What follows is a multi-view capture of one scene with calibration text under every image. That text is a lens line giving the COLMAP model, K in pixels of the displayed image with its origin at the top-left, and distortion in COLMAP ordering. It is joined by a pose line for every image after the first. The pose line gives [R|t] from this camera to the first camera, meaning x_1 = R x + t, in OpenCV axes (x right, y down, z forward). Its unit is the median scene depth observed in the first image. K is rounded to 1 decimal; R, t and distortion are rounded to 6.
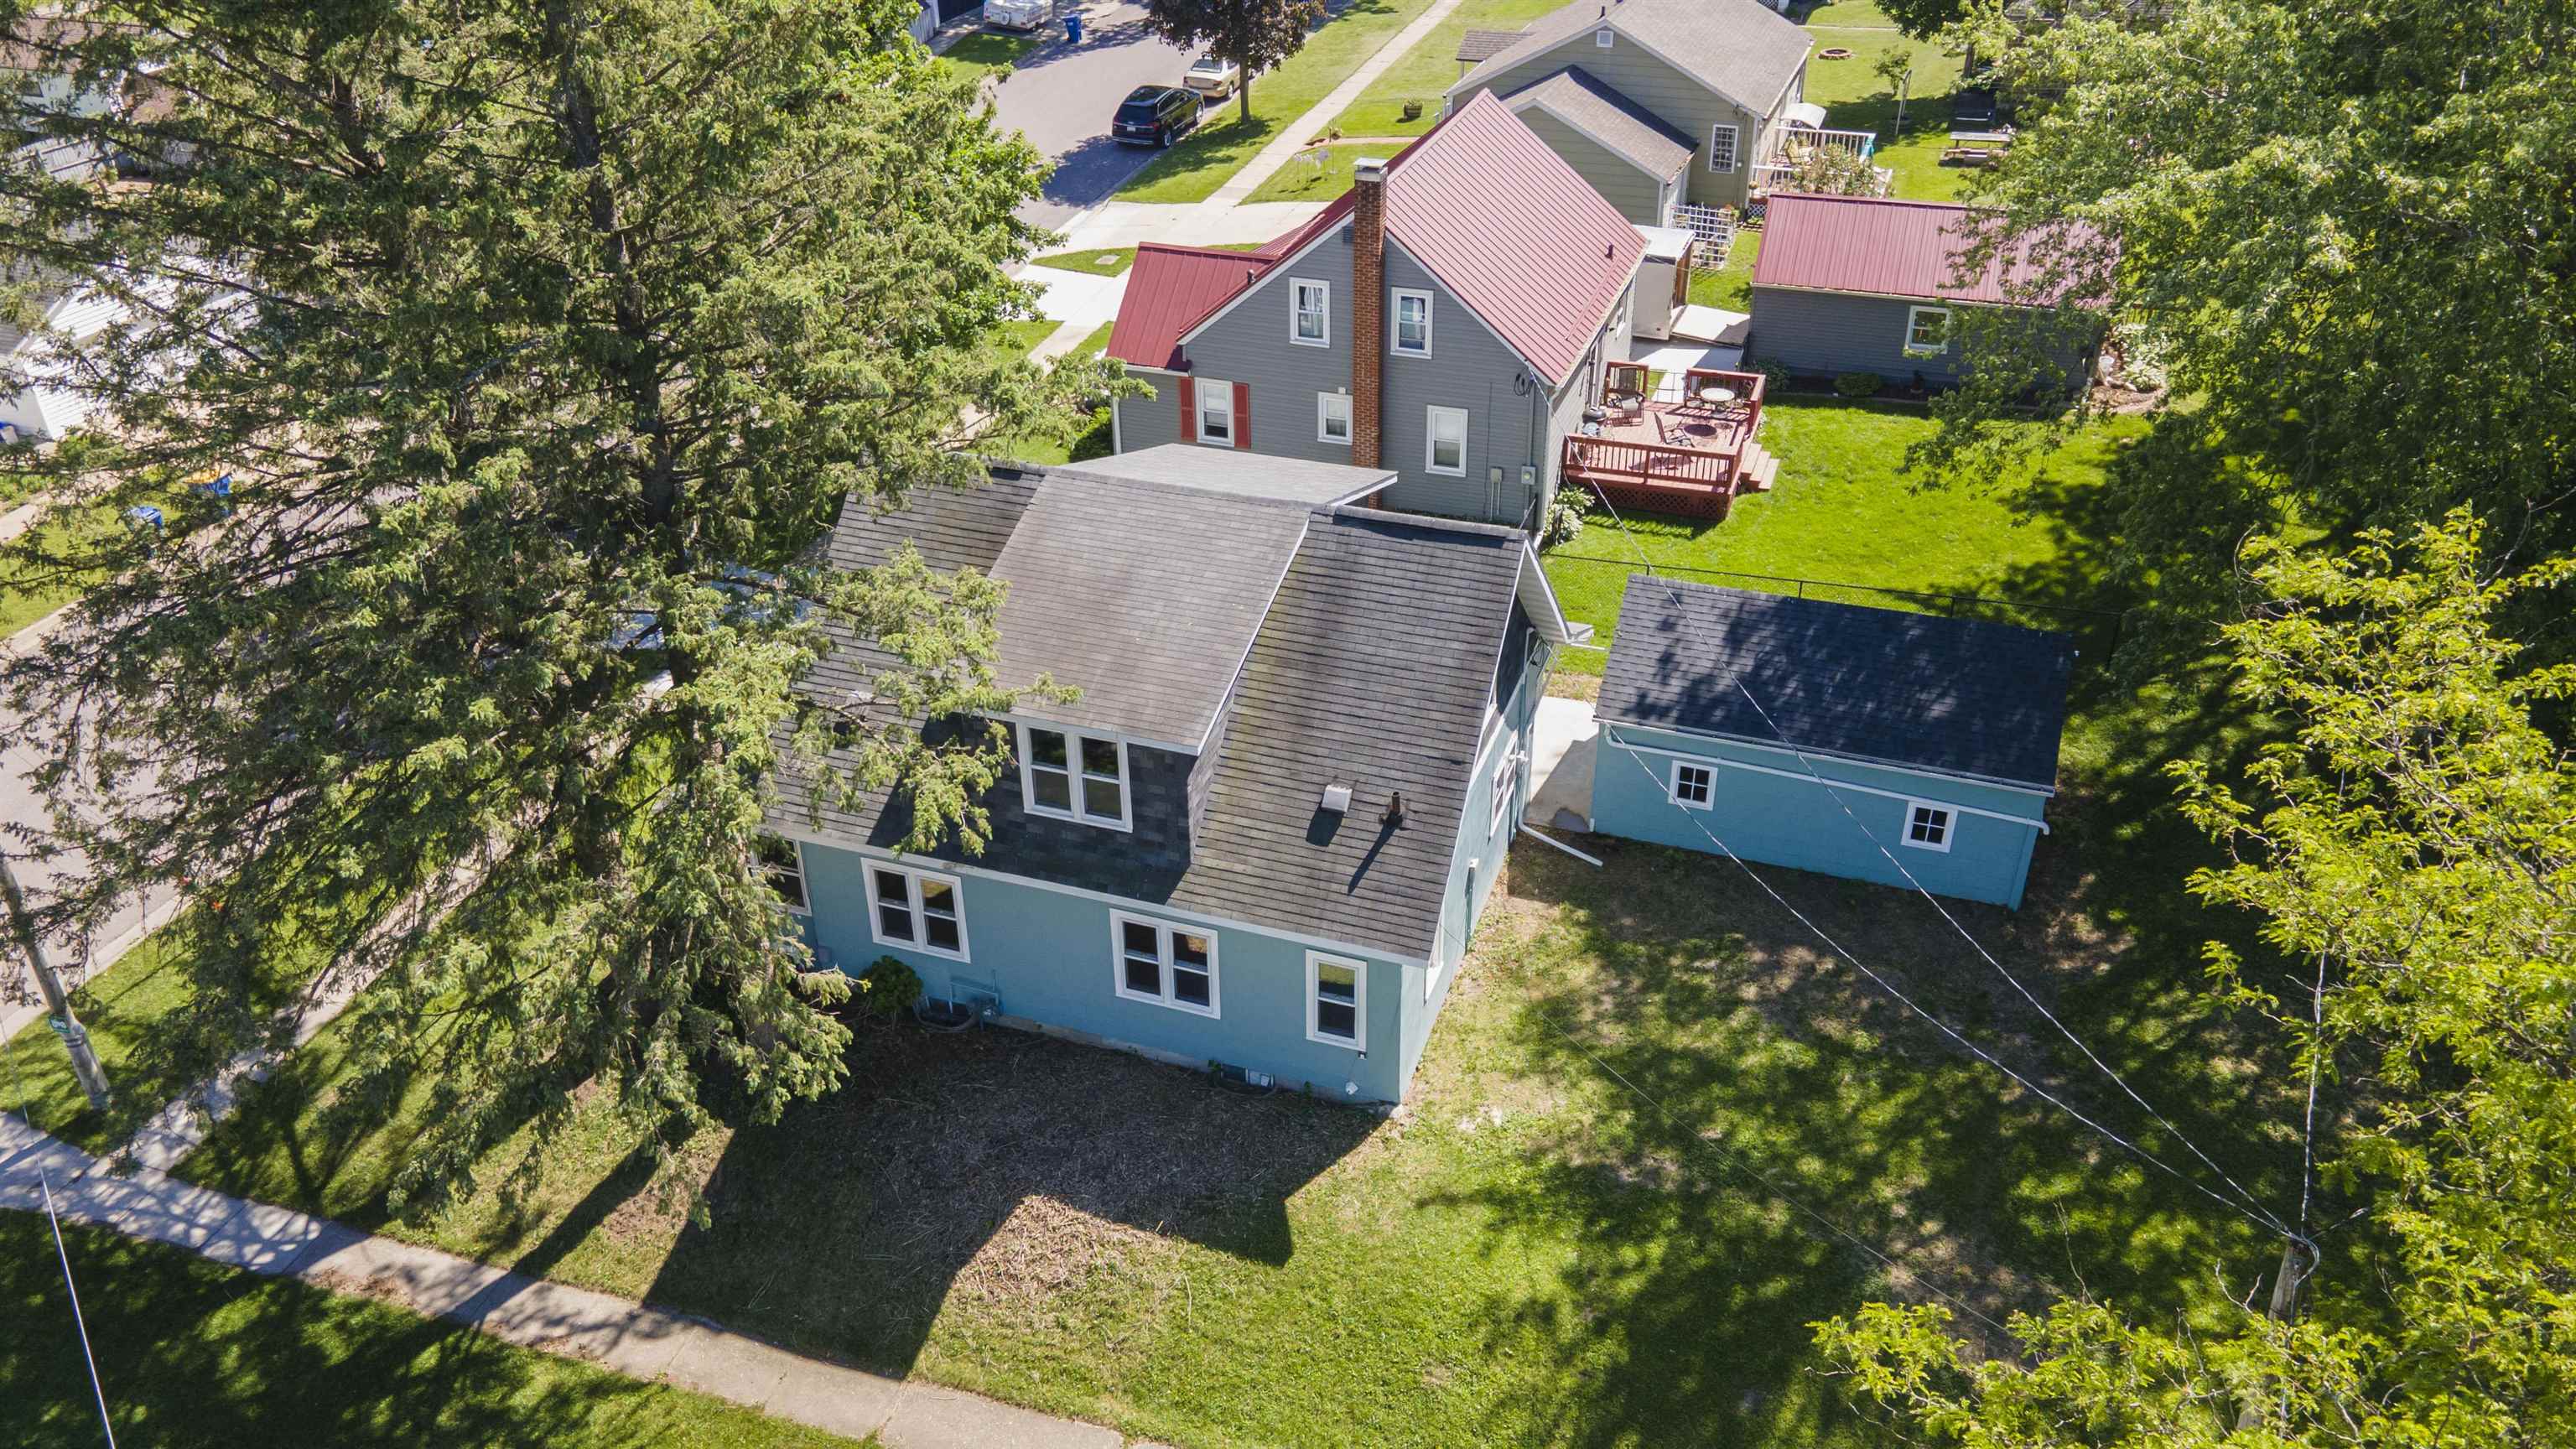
lens RADIAL K [[1910.9, 0, 1288.0], [0, 1910.9, 724.5], [0, 0, 1]] dist [0.032230, -0.001180]
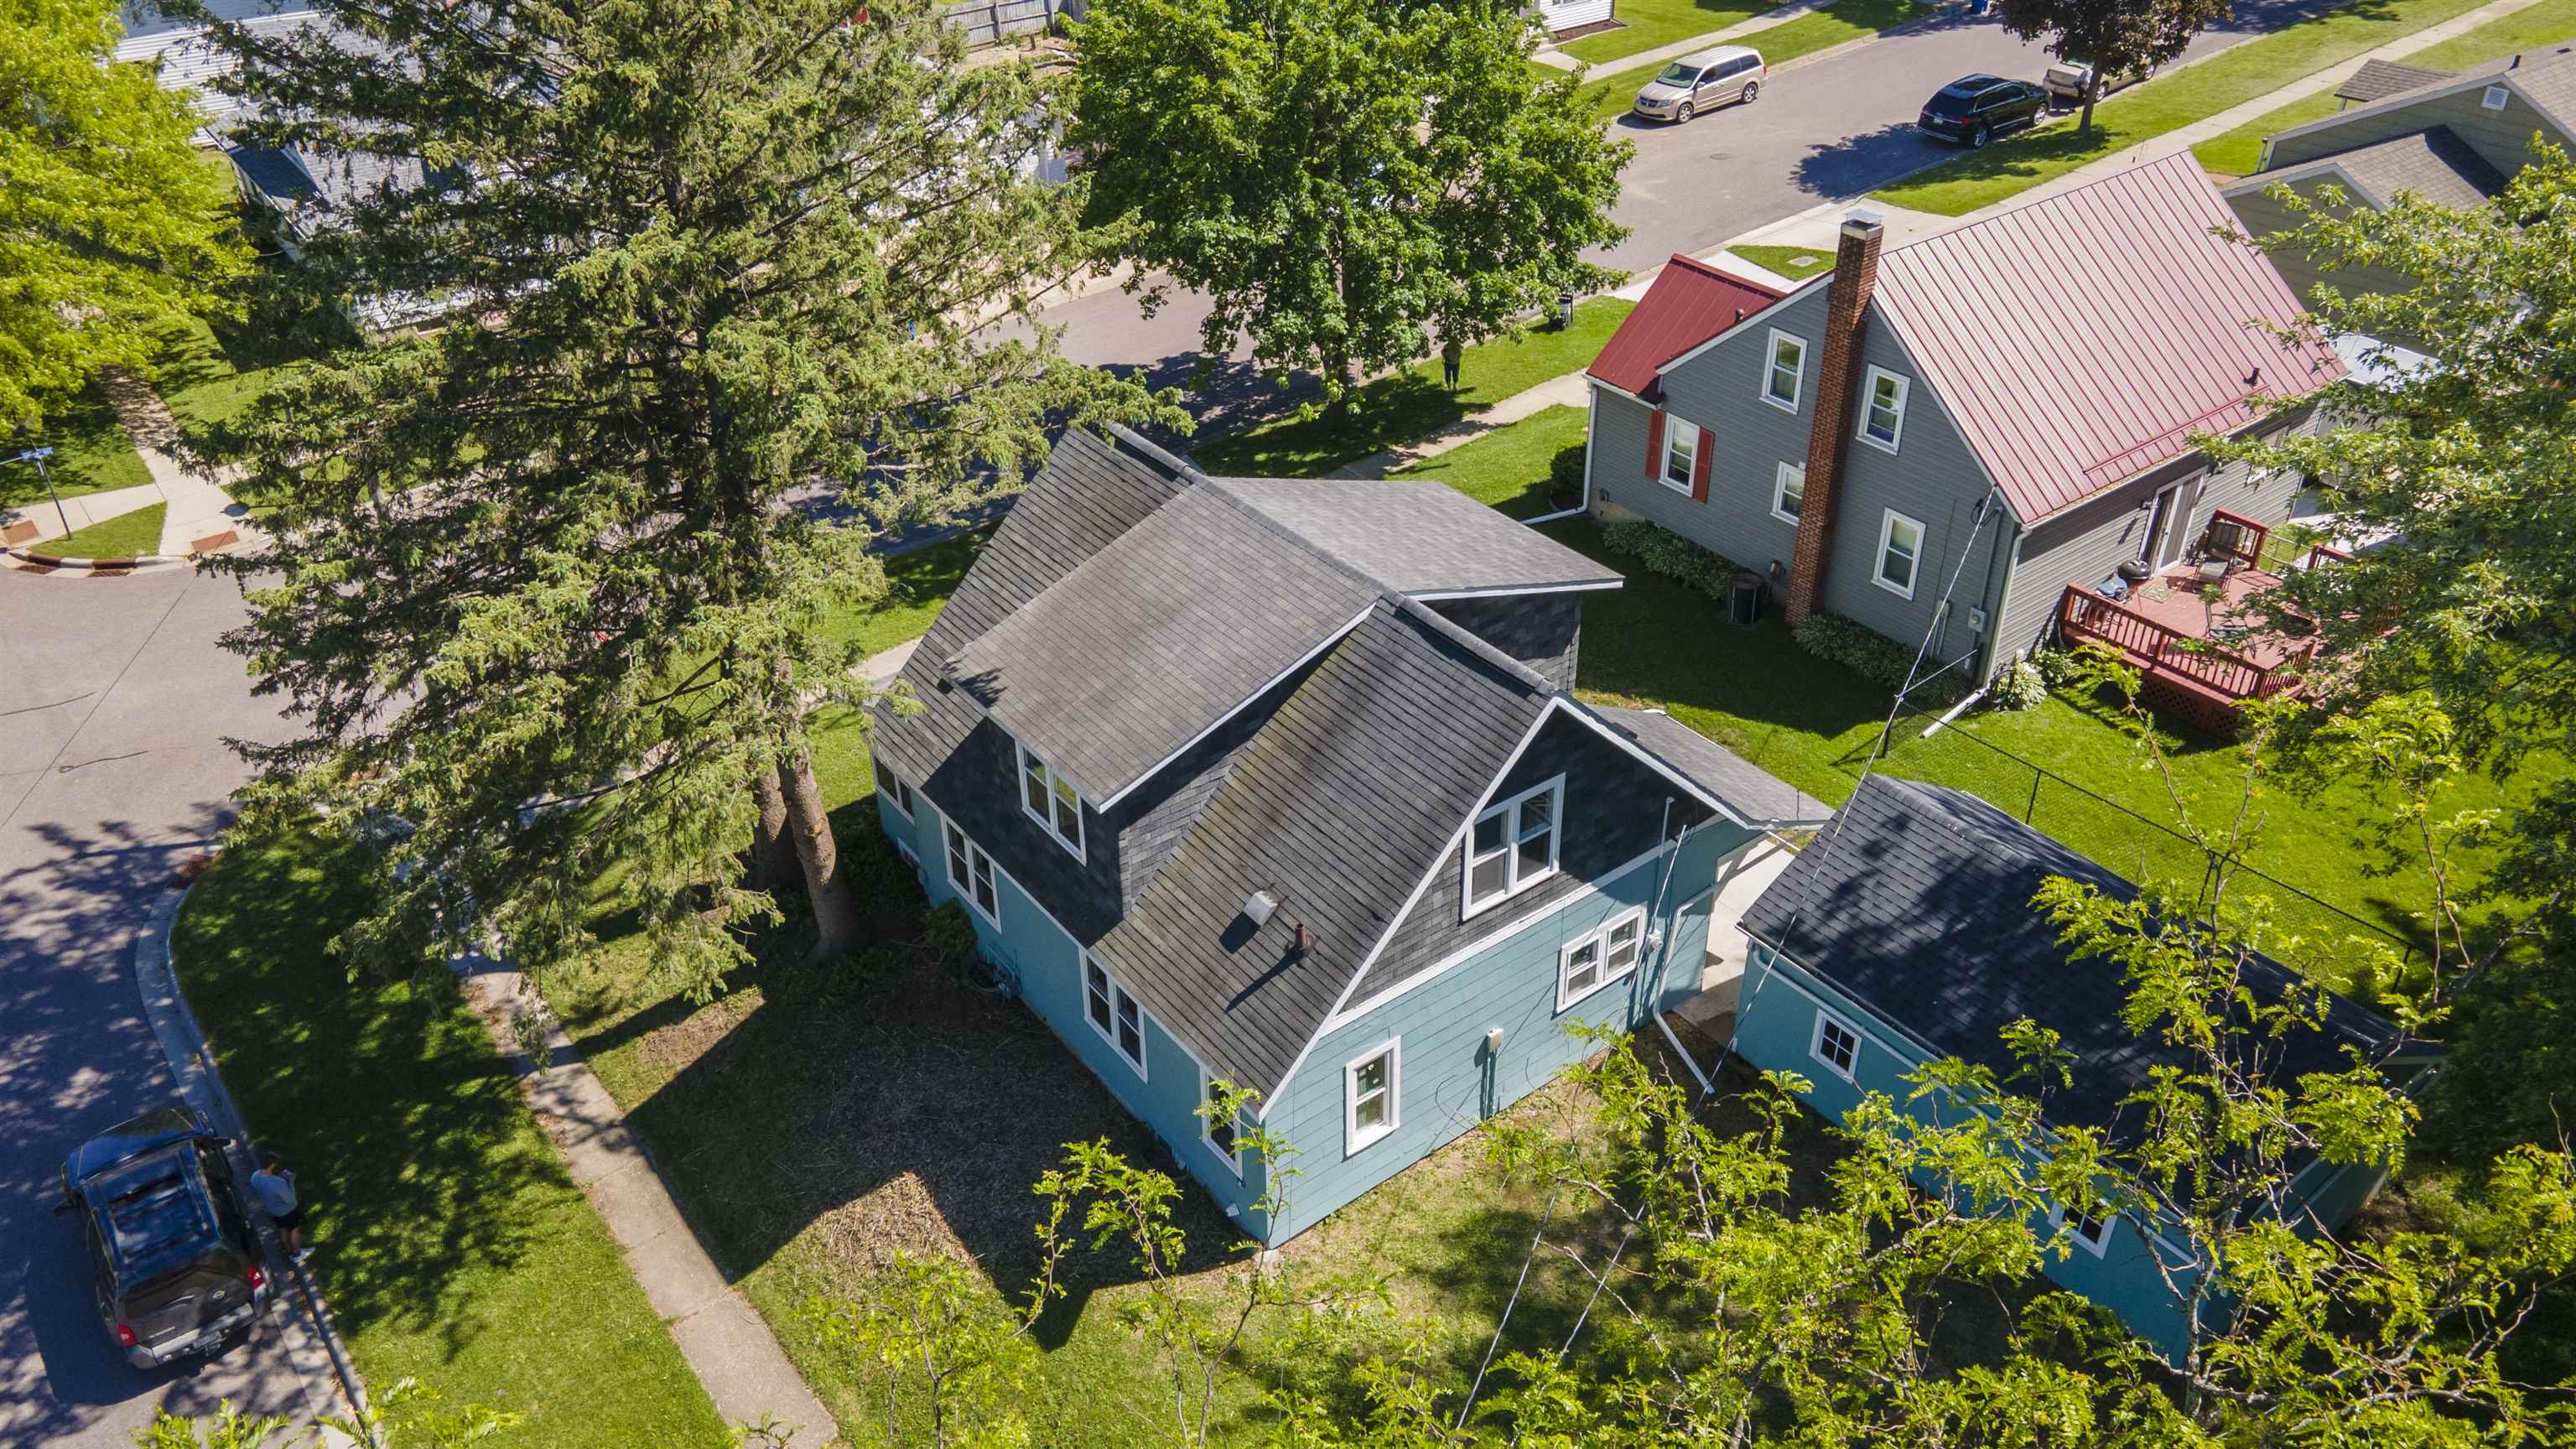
lens RADIAL K [[1887.6, 0, 1288.0], [0, 1887.6, 724.5], [0, 0, 1]] dist [0.044320, 0.002193]
pose [[0.828229, 0.305490, -0.469801, 0.359038], [-0.284411, 0.951497, 0.117316, -0.127901], [0.482853, 0.036452, 0.874942, 0.180664]]
